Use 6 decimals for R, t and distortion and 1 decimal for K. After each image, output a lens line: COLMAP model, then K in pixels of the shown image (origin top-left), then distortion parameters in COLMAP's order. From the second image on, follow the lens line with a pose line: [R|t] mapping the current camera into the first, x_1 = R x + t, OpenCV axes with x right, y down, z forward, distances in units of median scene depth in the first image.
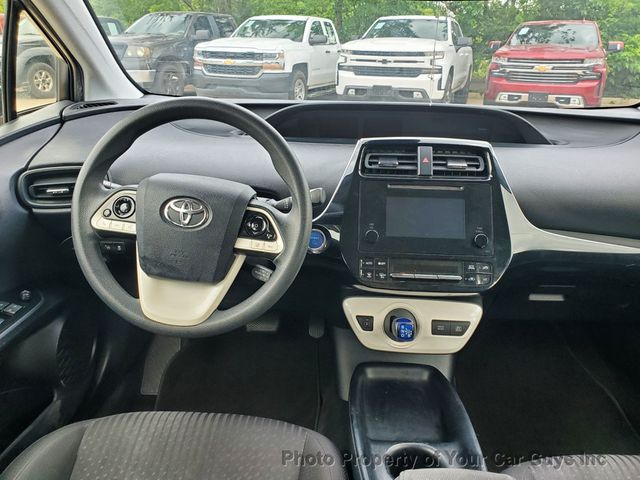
lens RADIAL K [[500.5, 0, 324.6], [0, 500.5, 230.2], [0, 0, 1]] dist [0.003452, 0.016792]
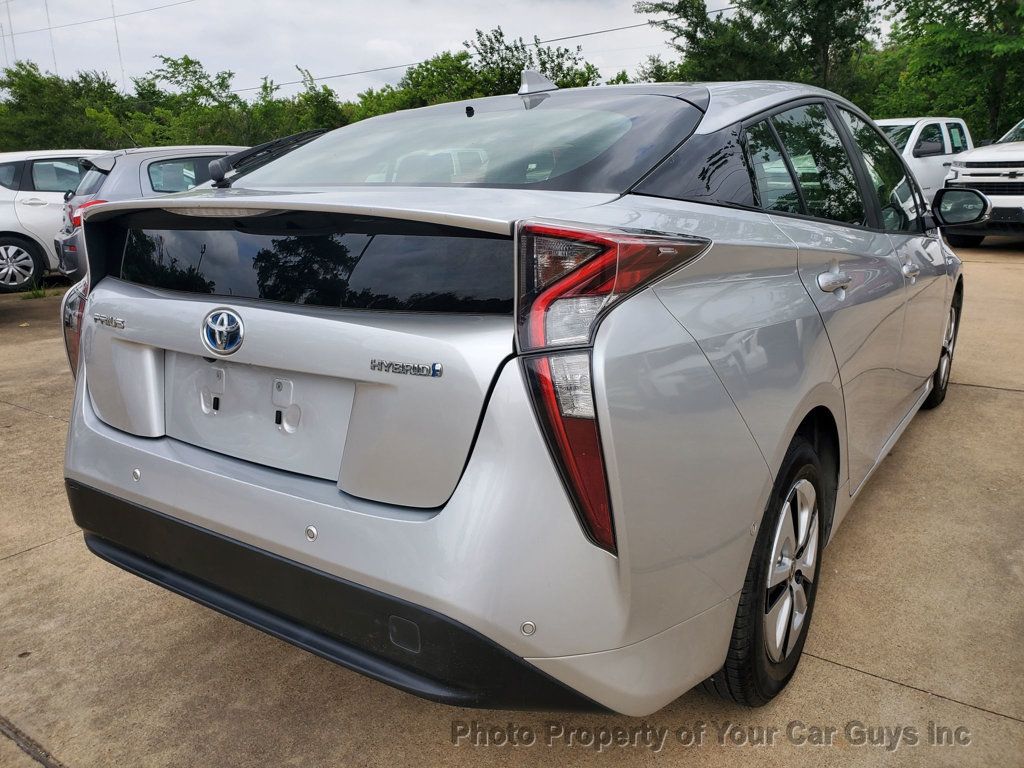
lens RADIAL K [[800.8, 0, 513.8], [0, 800.8, 384.9], [0, 0, 1]] dist [0.003452, 0.016792]
pose [[0.842155, 0.094288, -0.530929, 0.158552], [-0.135869, 0.989931, -0.039712, 0.104070], [0.521838, 0.105581, 0.846486, -0.317832]]
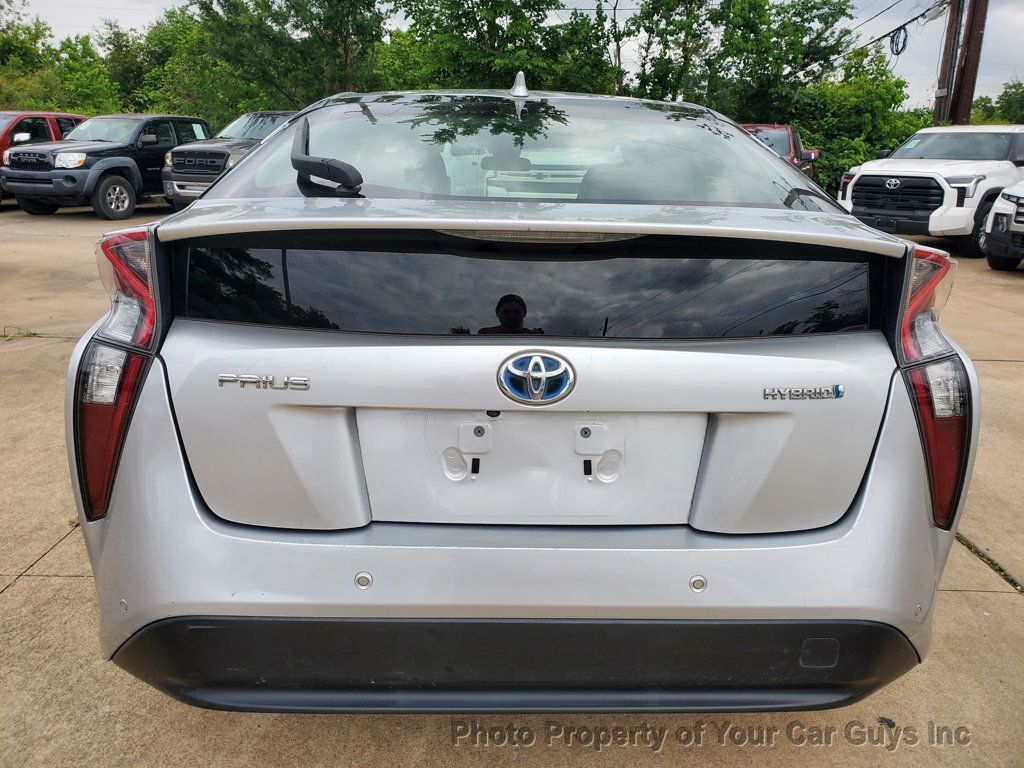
lens RADIAL K [[800.8, 0, 512.7], [0, 800.8, 381.9], [0, 0, 1]] dist [0.003452, 0.016792]
pose [[0.998628, -0.015650, 0.049965, -0.001344], [0.018708, 0.997942, -0.061336, 0.103852], [-0.048902, 0.062186, 0.996866, -0.349512]]
